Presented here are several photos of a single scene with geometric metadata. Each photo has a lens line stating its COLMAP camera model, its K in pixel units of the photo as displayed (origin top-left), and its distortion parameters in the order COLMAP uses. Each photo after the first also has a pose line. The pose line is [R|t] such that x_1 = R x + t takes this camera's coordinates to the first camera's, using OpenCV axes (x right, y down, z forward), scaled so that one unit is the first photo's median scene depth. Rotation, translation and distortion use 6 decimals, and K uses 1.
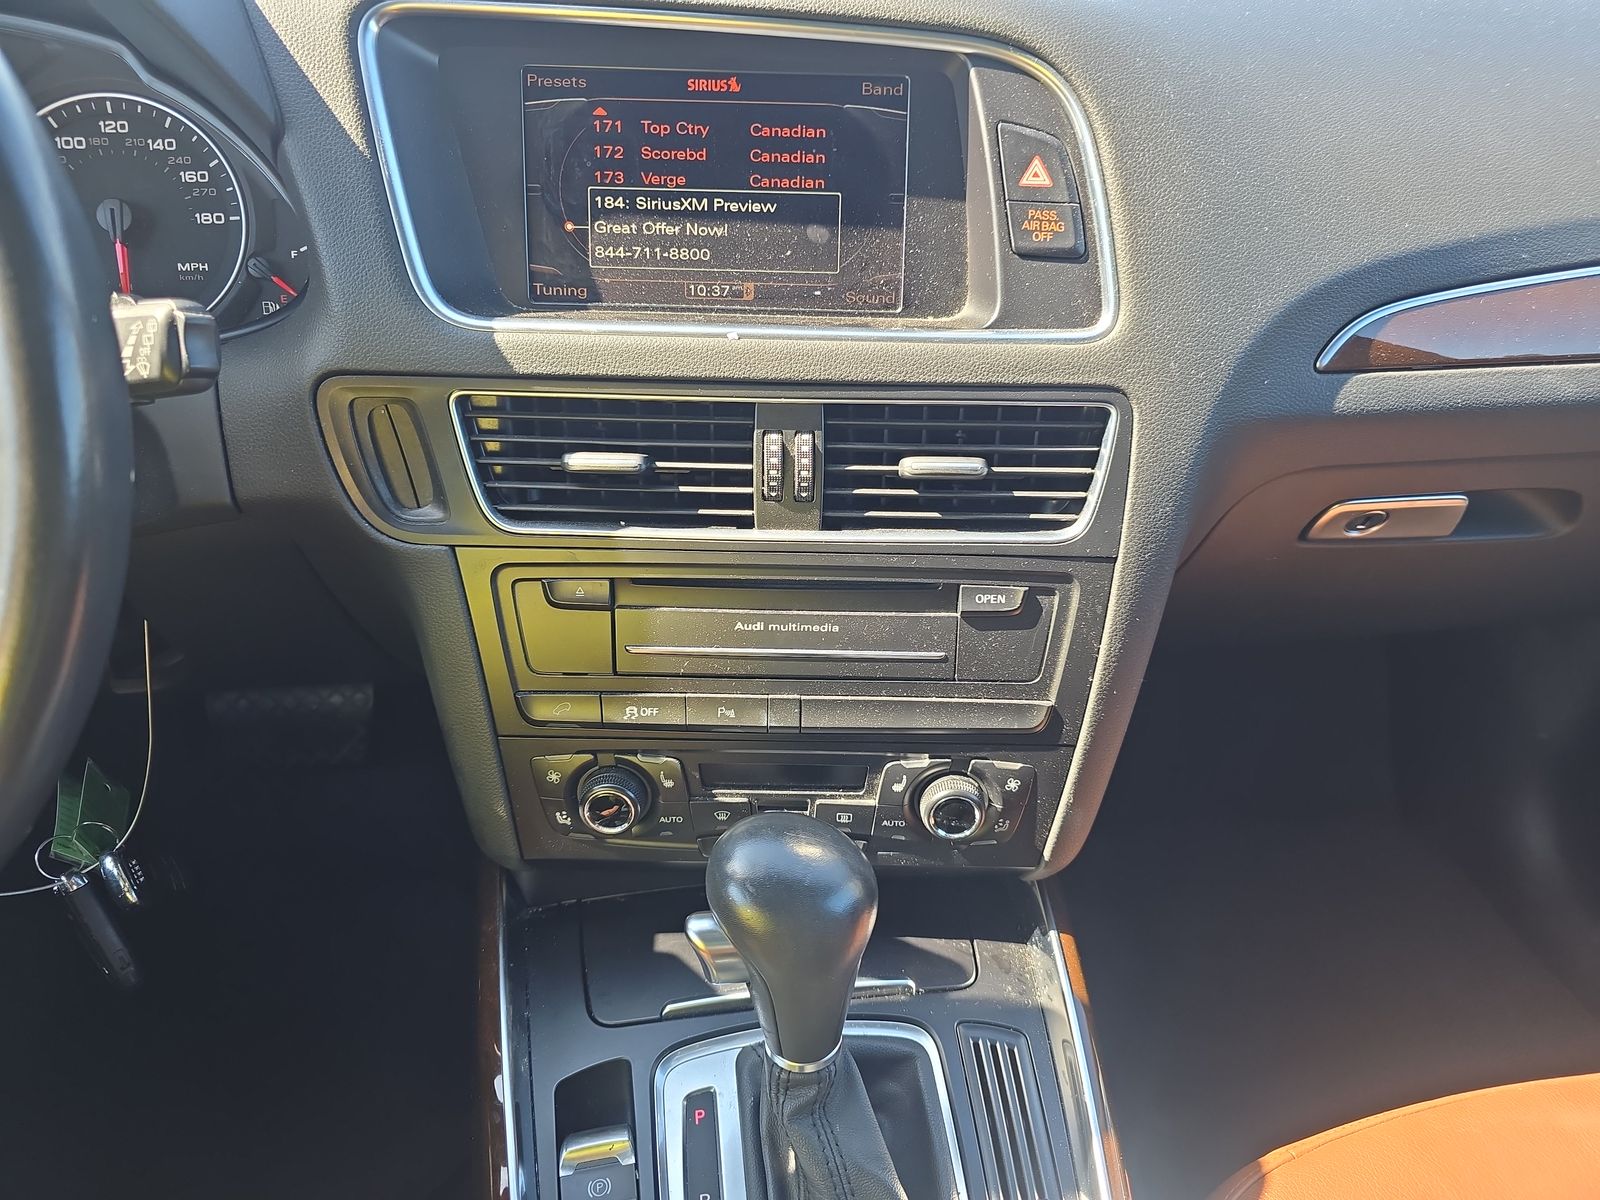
lens RADIAL K [[1098.8, 0, 800.0], [0, 1098.8, 600.0], [0, 0, 1]] dist [0.024772, -0.030547]
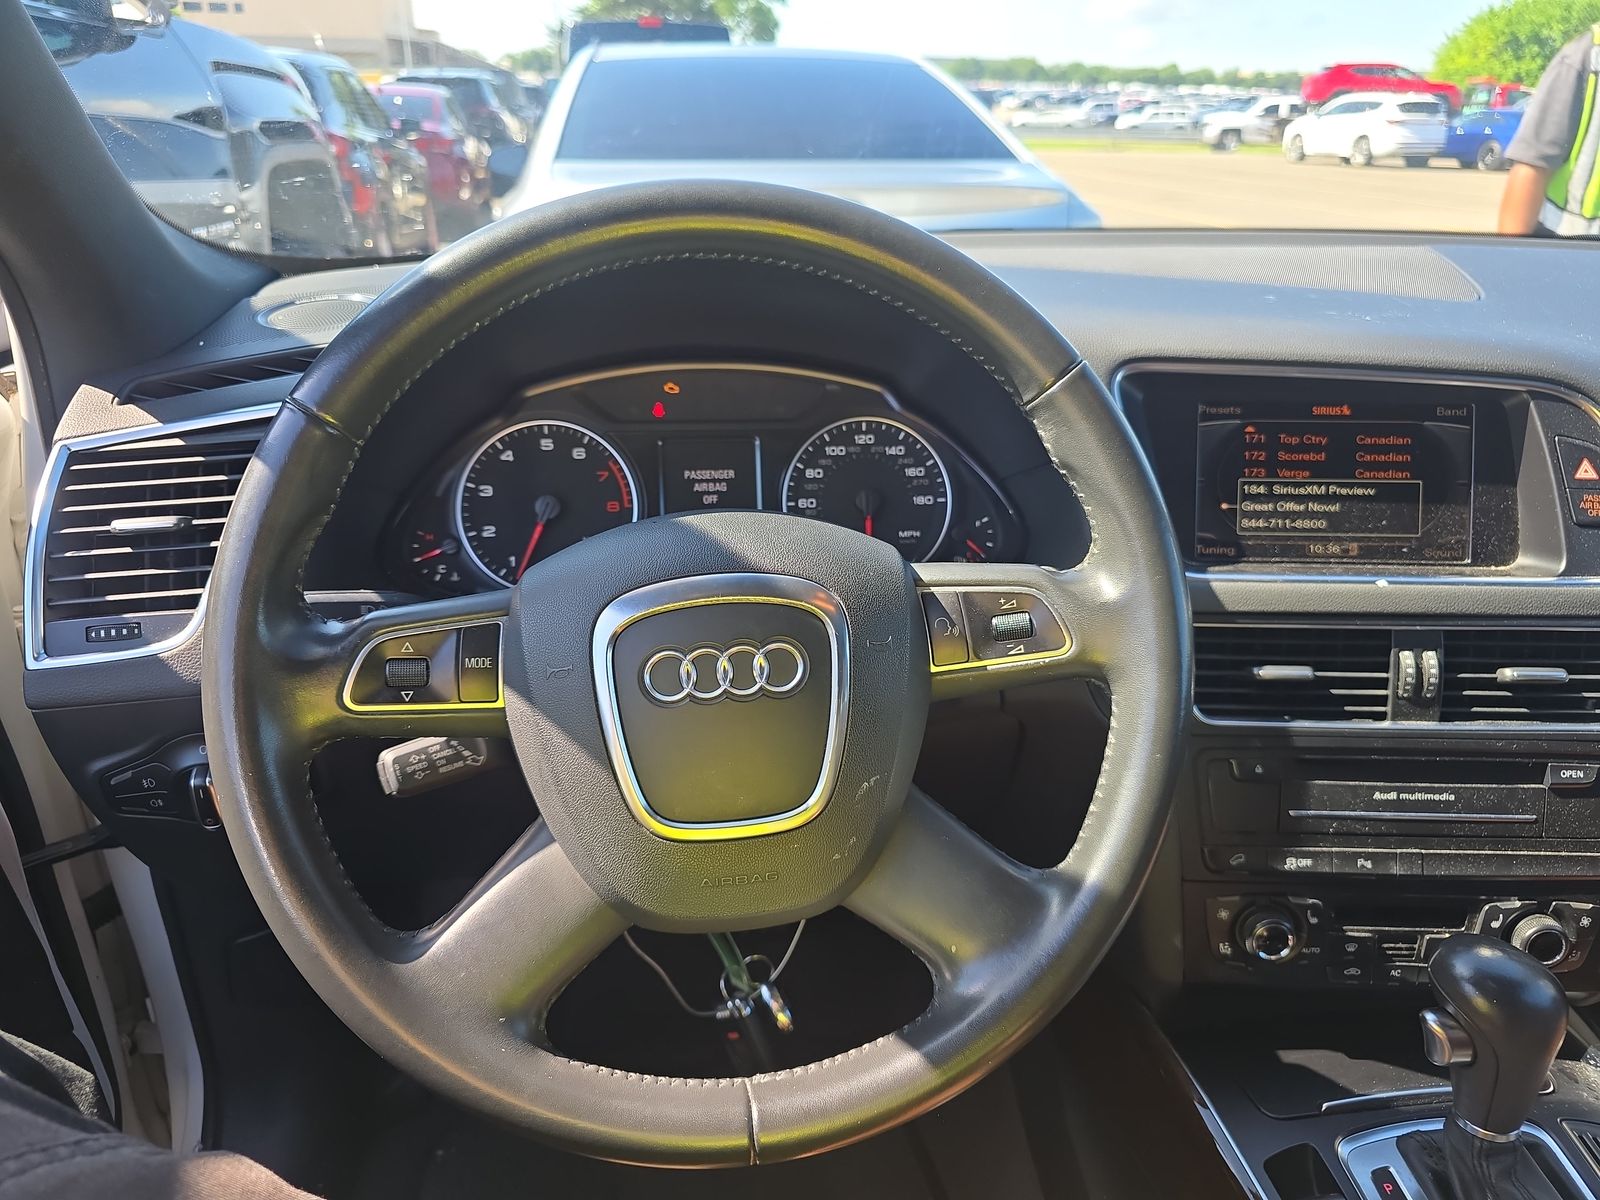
lens RADIAL K [[1084.8, 0, 800.0], [0, 1084.8, 600.0], [0, 0, 1]] dist [-0.015443, -0.004911]
pose [[0.998712, -0.007201, -0.050230, -0.679830], [-0.002484, 0.981754, -0.190137, 0.041543], [0.050683, 0.190017, 0.980472, -0.353627]]
